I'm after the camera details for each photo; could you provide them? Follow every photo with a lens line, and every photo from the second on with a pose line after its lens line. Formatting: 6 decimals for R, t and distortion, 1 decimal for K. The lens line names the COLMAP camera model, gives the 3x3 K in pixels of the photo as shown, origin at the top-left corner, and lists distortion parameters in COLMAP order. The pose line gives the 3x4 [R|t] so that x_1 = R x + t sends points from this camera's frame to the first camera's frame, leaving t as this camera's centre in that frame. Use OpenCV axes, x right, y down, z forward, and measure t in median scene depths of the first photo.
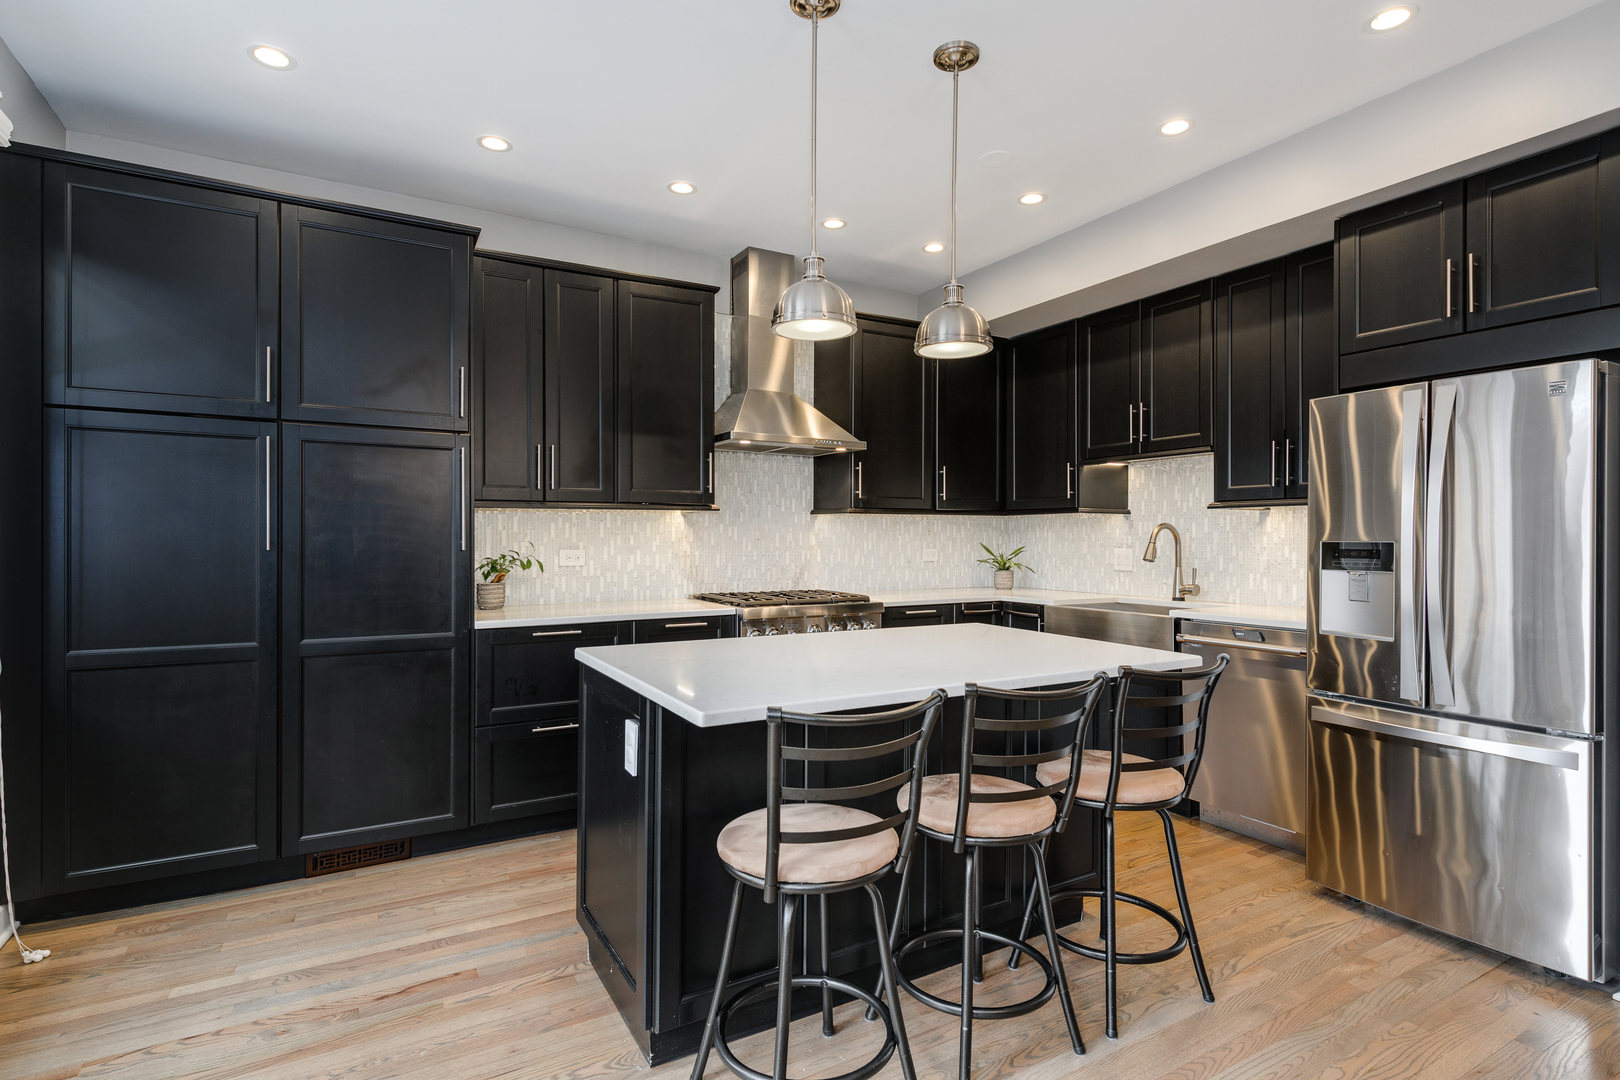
lens RADIAL K [[795.5, 0, 803.8], [0, 795.5, 536.4], [0, 0, 1]] dist [-0.001514, -0.000332]
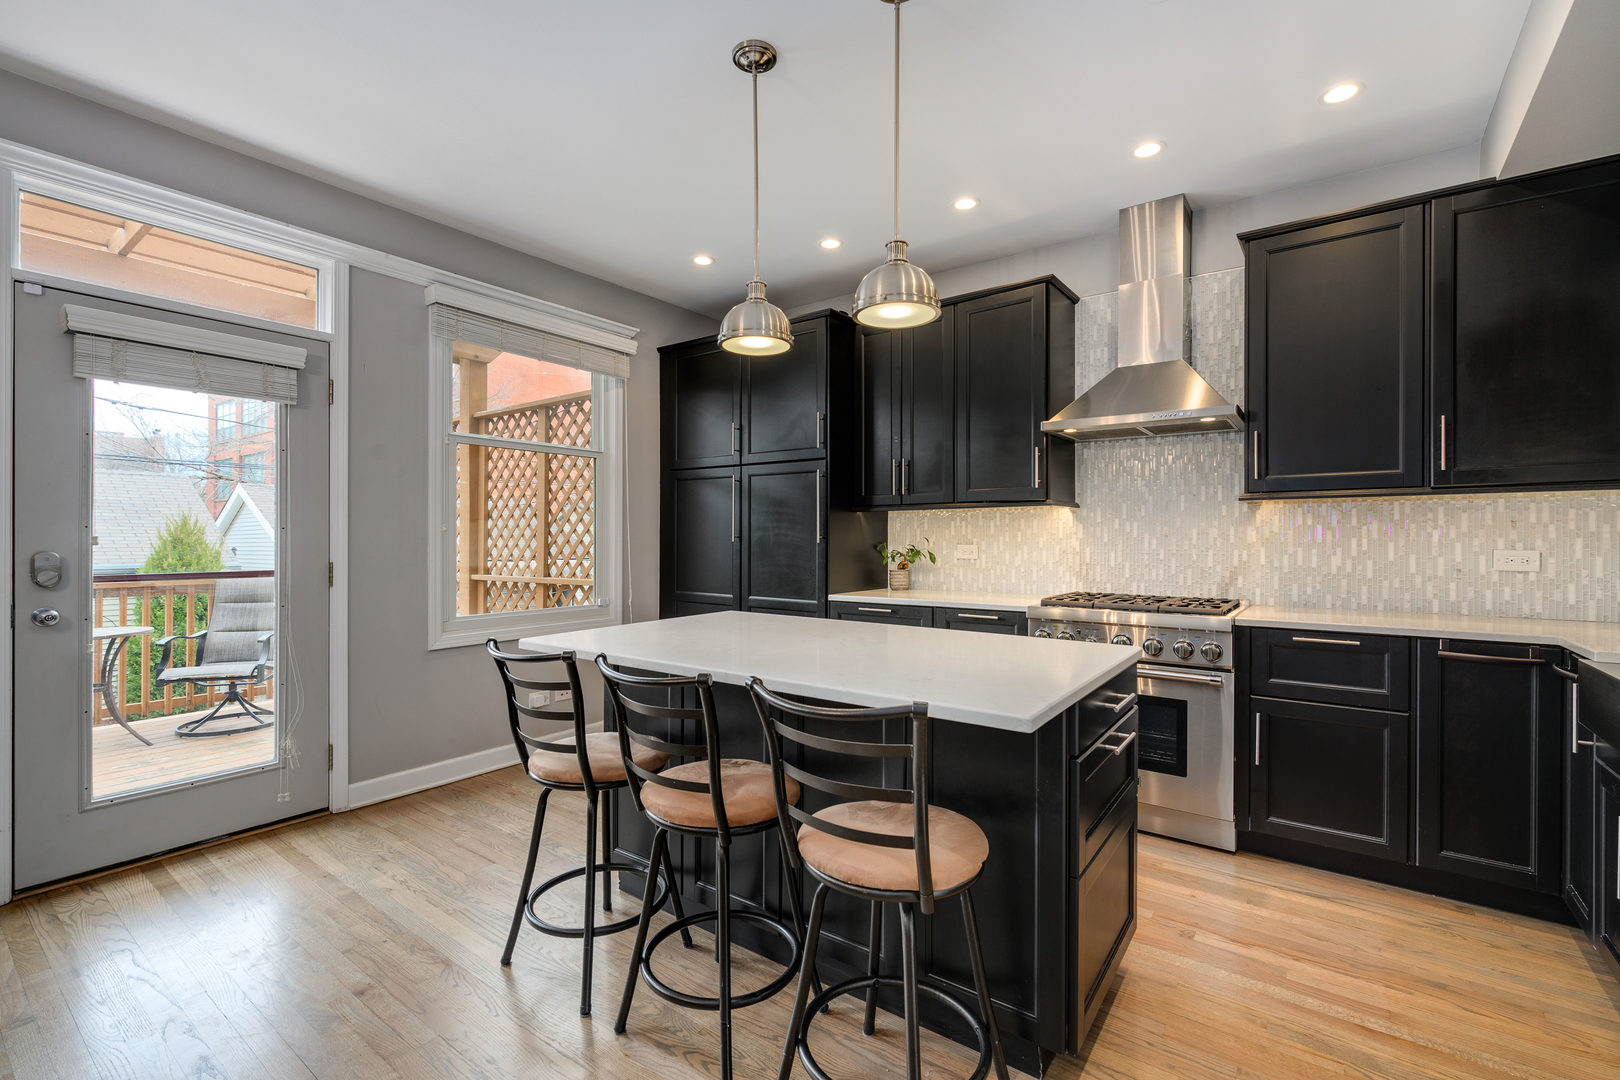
lens RADIAL K [[728.3, 0, 802.6], [0, 728.3, 531.1], [0, 0, 1]] dist [0.001693, -0.000038]
pose [[0.397407, -0.007826, -0.917609, 0.547175], [0.004546, 0.999968, -0.006560, 0.002591], [0.917631, -0.001564, 0.397430, 0.346904]]
